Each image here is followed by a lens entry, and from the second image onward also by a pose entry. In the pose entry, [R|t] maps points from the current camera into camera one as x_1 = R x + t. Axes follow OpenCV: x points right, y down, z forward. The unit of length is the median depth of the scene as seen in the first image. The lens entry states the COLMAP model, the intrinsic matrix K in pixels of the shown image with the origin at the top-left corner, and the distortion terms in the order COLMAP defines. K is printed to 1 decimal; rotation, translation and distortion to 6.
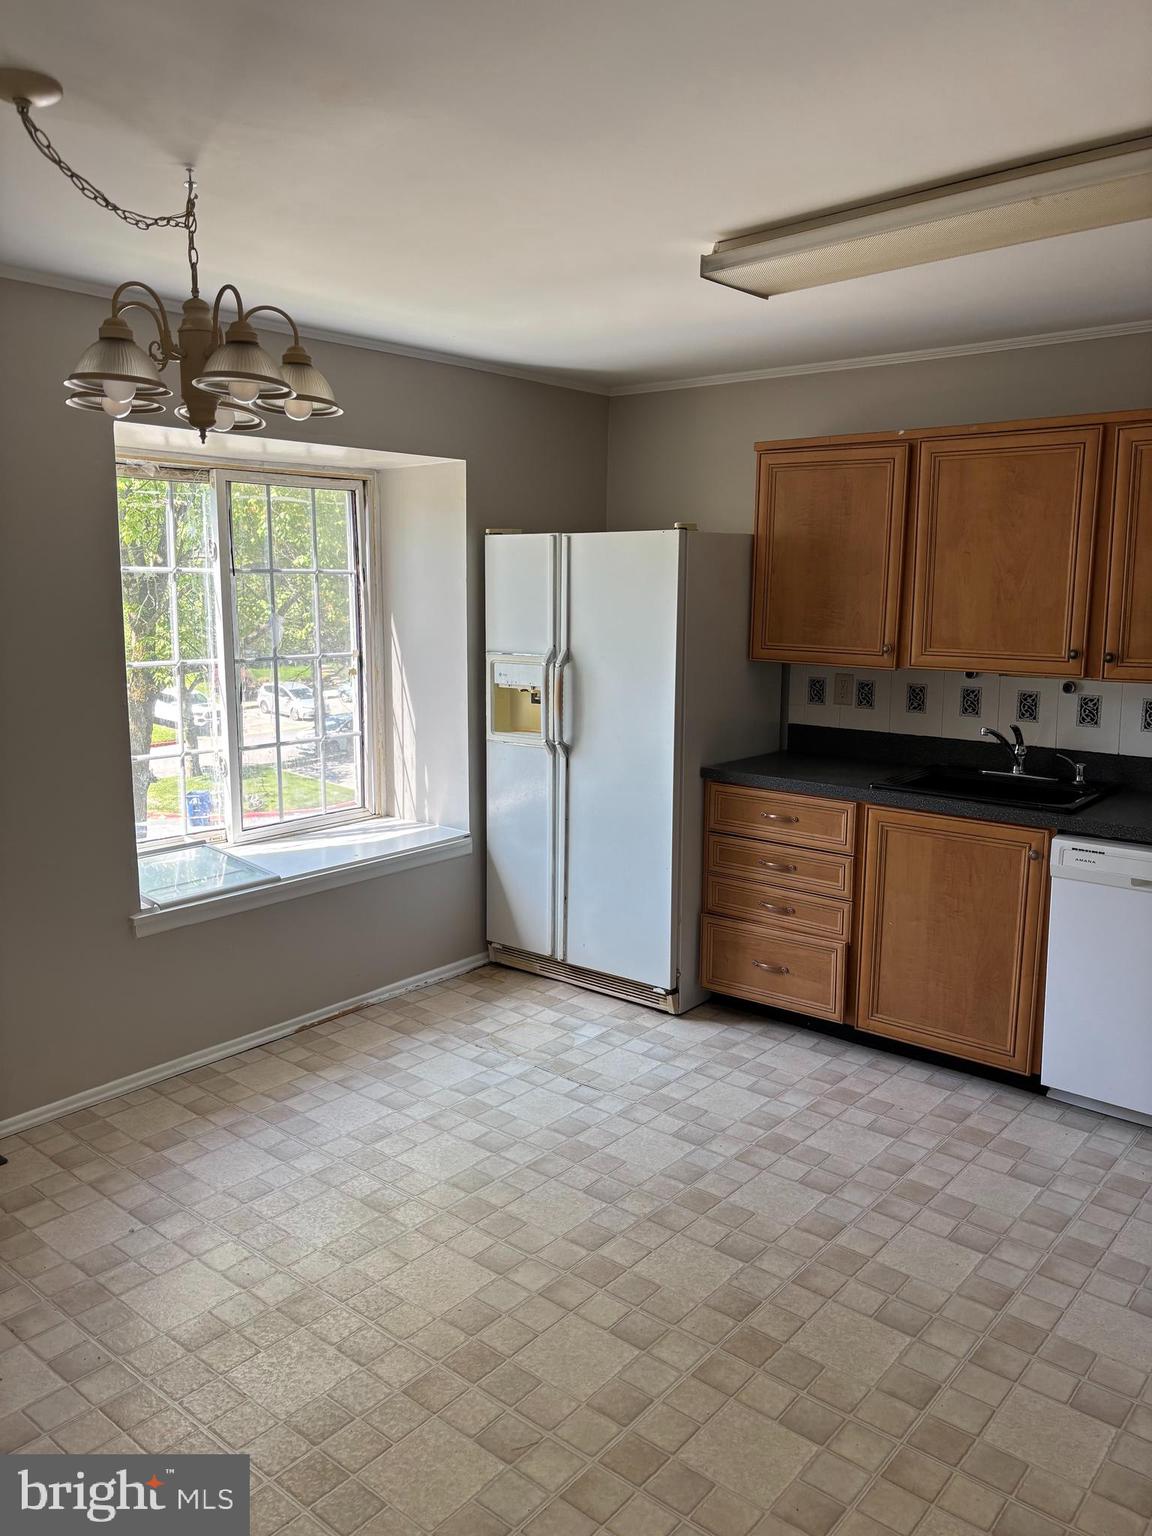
lens RADIAL K [[1159.1, 0, 574.9], [0, 1159.1, 766.2], [0, 0, 1]] dist [0.022065, -0.008801]
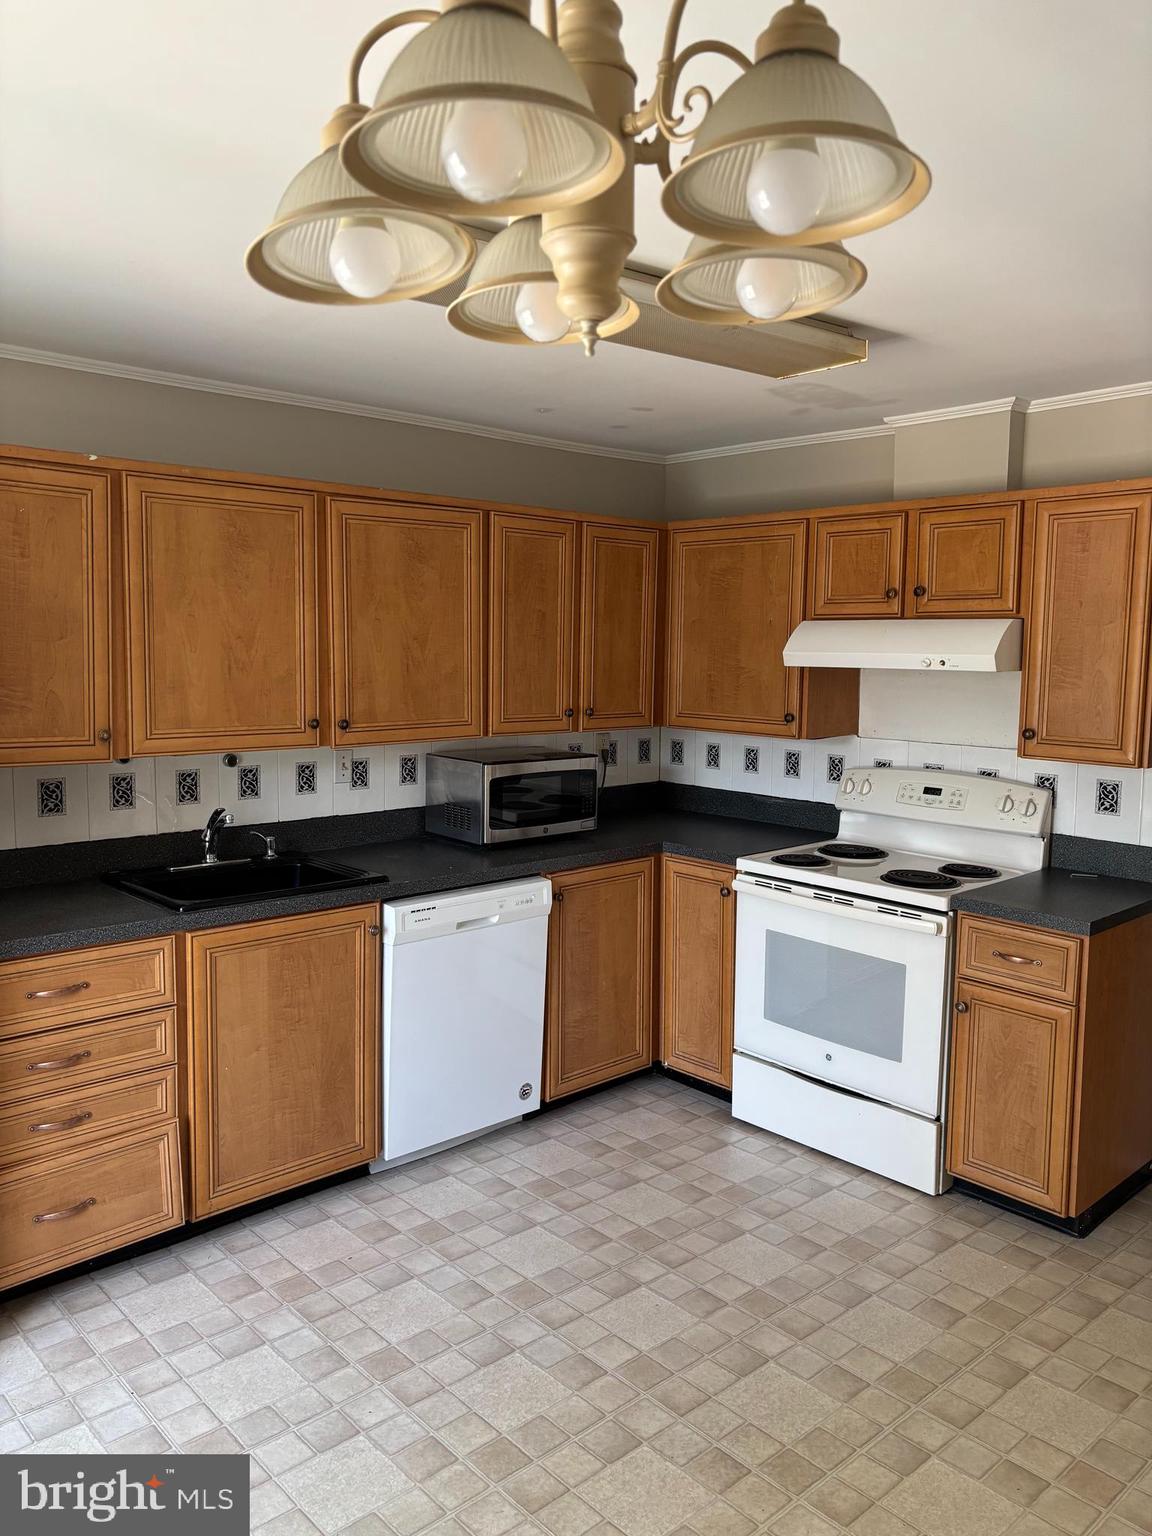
lens RADIAL K [[1159.1, 0, 575.0], [0, 1159.1, 766.1], [0, 0, 1]] dist [0.022065, -0.008801]
pose [[0.137568, -0.108187, 0.984566, -0.475410], [0.148033, 0.985099, 0.087562, -0.108736], [-0.979368, 0.133703, 0.151534, 0.616713]]
